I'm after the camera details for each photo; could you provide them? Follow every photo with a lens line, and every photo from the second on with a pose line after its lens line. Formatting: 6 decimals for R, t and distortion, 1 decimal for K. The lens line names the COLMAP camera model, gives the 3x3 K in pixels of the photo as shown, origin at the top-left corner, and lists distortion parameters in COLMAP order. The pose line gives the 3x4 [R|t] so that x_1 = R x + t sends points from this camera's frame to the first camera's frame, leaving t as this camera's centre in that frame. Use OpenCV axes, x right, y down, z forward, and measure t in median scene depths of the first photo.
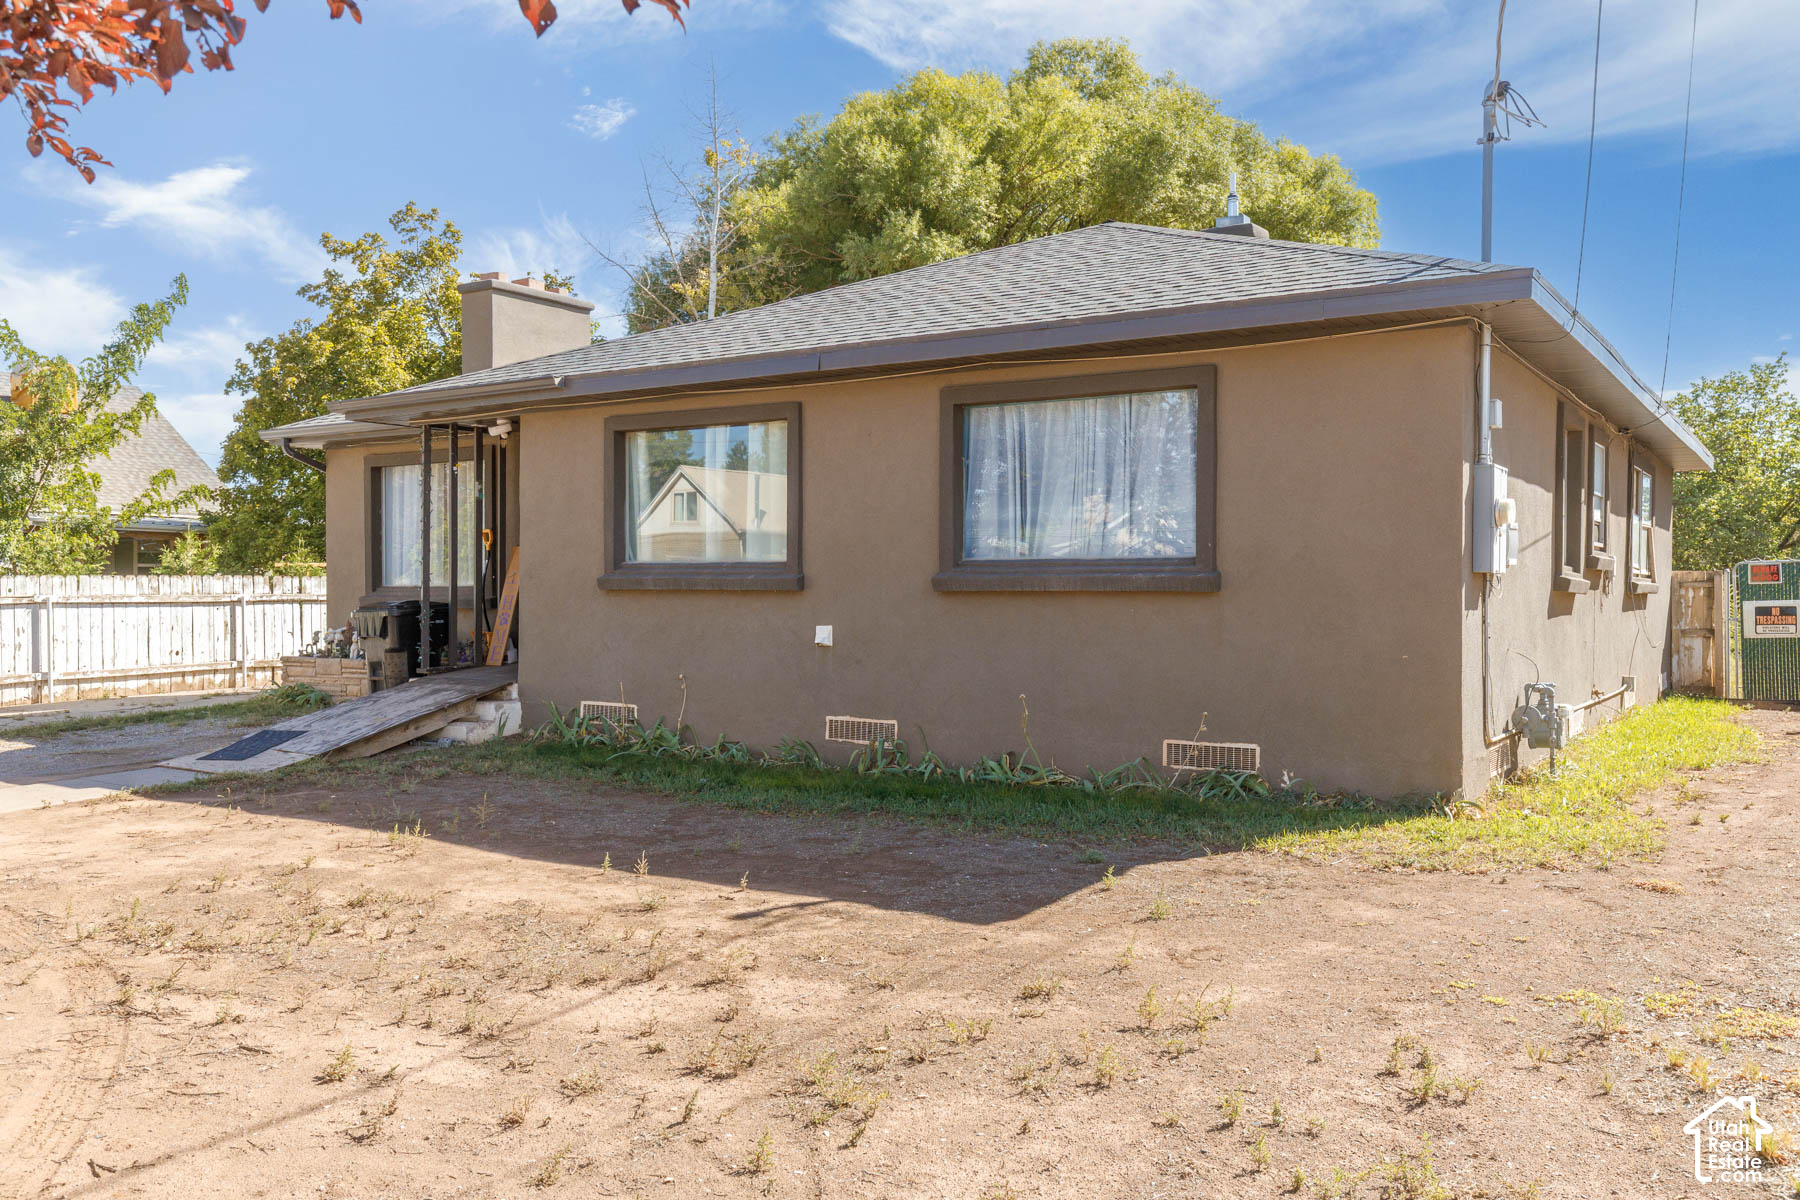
lens RADIAL K [[1454.8, 0, 900.3], [0, 1454.8, 599.9], [0, 0, 1]] dist [0.050977, 0.000641]
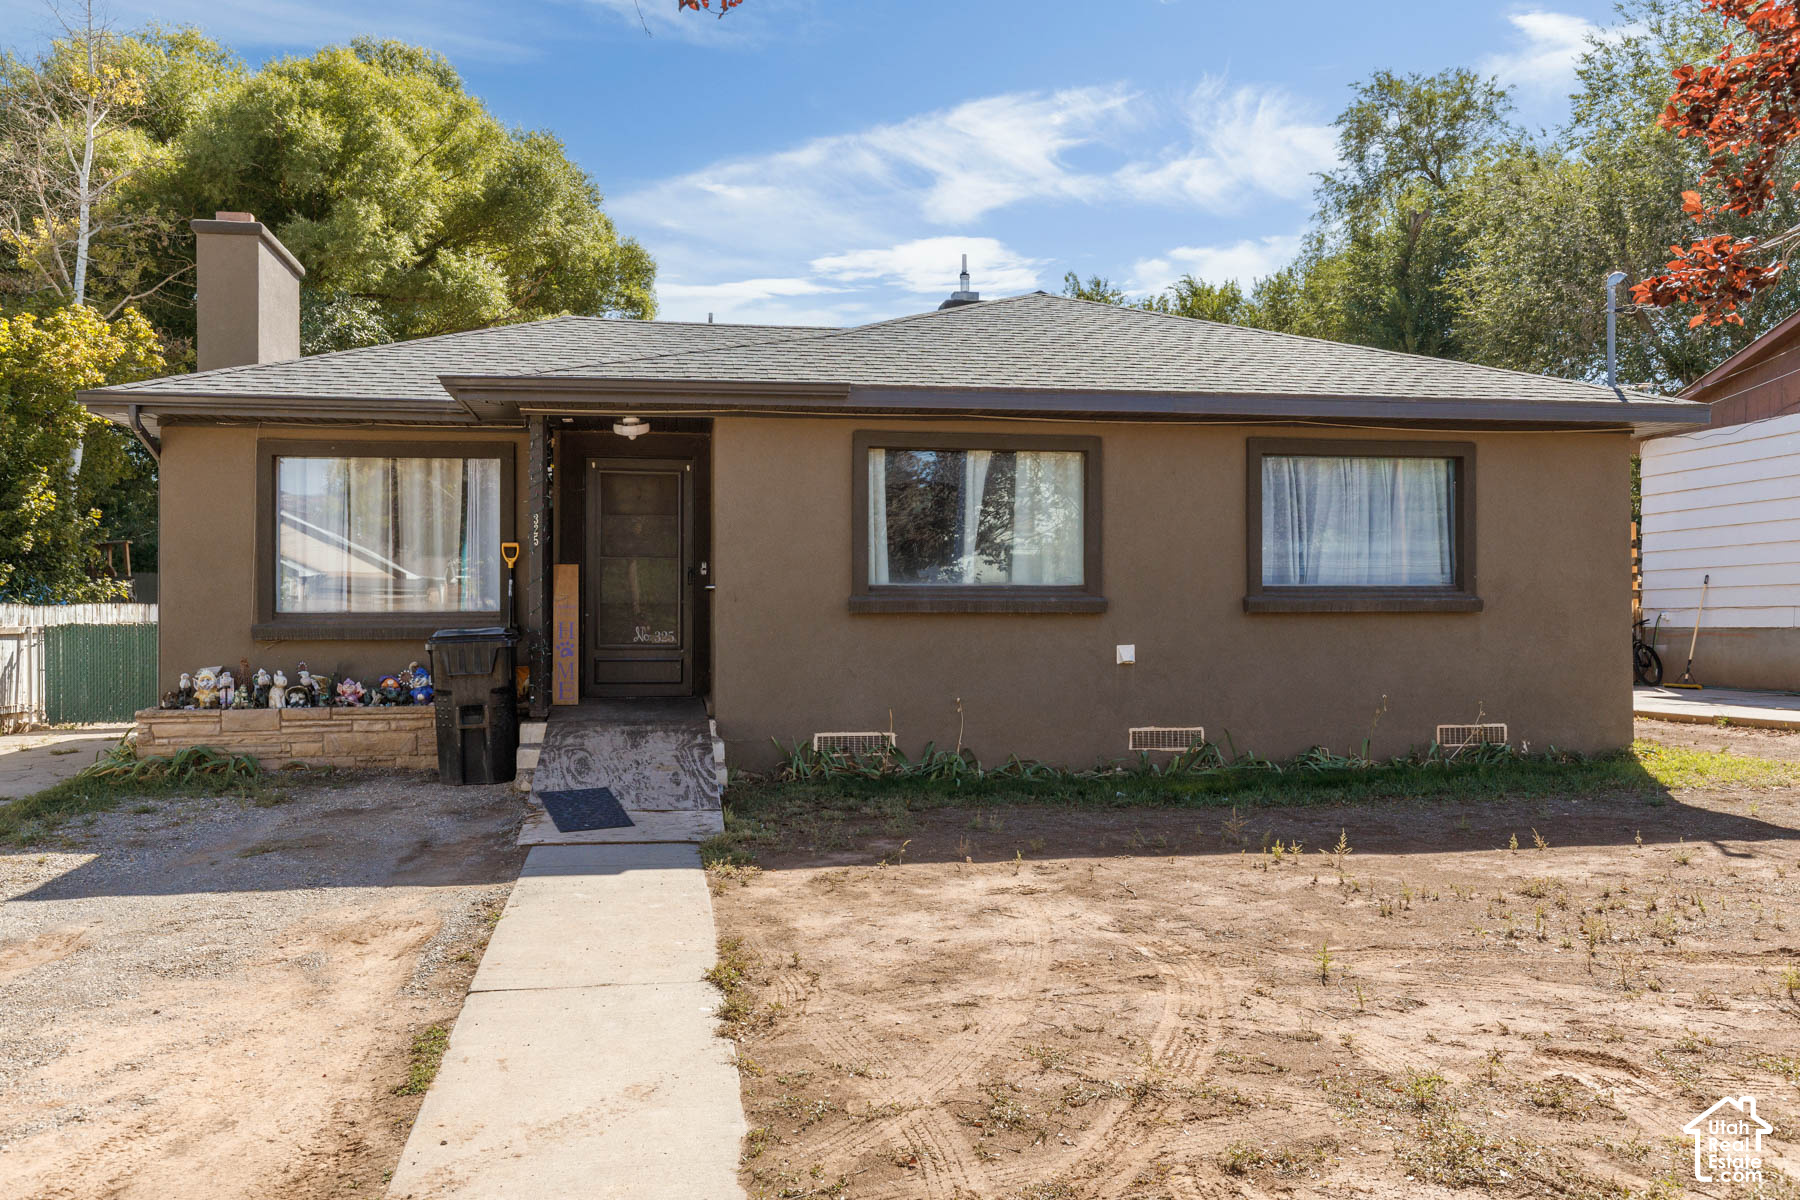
lens RADIAL K [[1452.8, 0, 898.9], [0, 1452.8, 589.0], [0, 0, 1]] dist [0.004288, -0.008451]
pose [[0.732575, 0.008020, 0.680639, -0.961164], [0.009834, 0.999702, -0.022364, -0.001483], [-0.680615, 0.023077, 0.732277, 0.339970]]
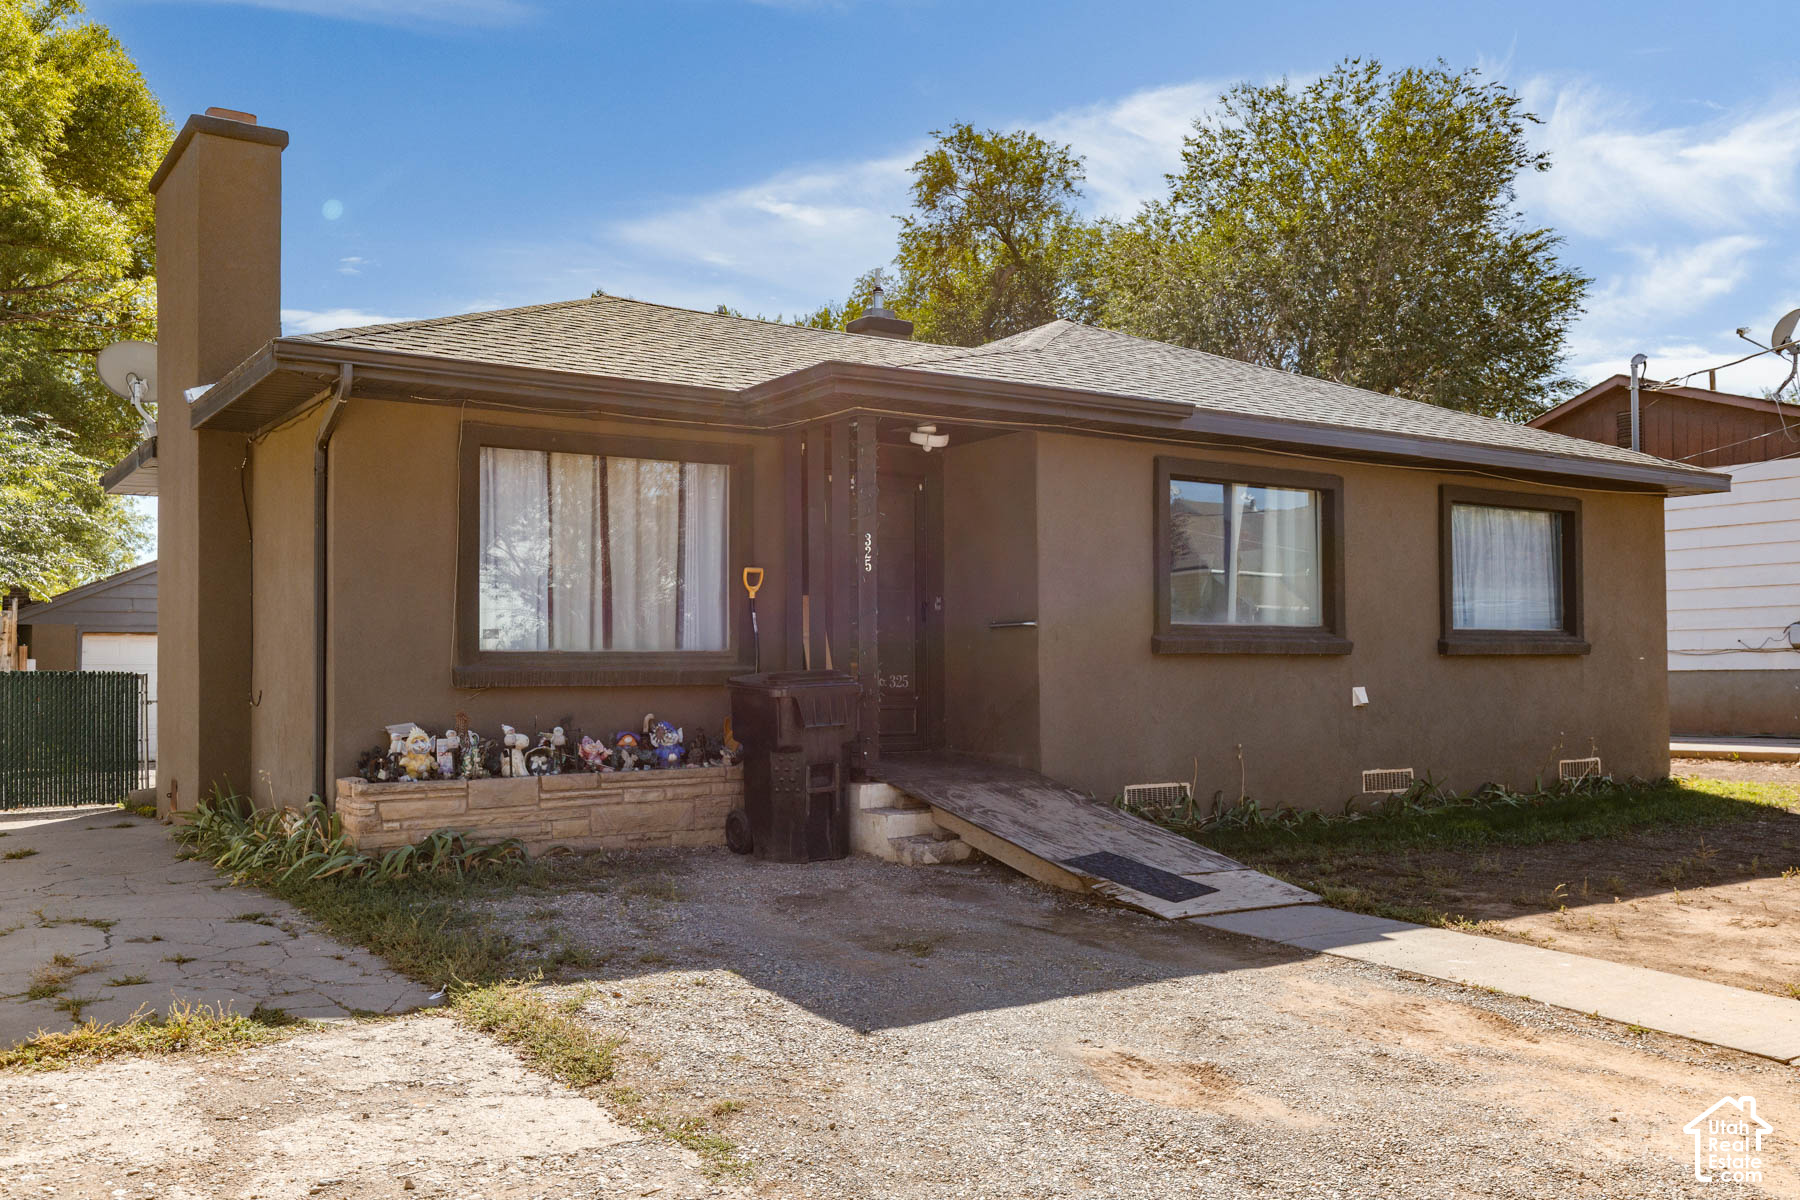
lens RADIAL K [[1526.0, 0, 896.2], [0, 1526.0, 619.7], [0, 0, 1]] dist [0.002037, 0.002186]
pose [[0.388351, 0.020635, 0.921281, -1.286968], [0.009164, 0.999613, -0.026253, -0.005763], [-0.921466, 0.018637, 0.388011, 0.924802]]
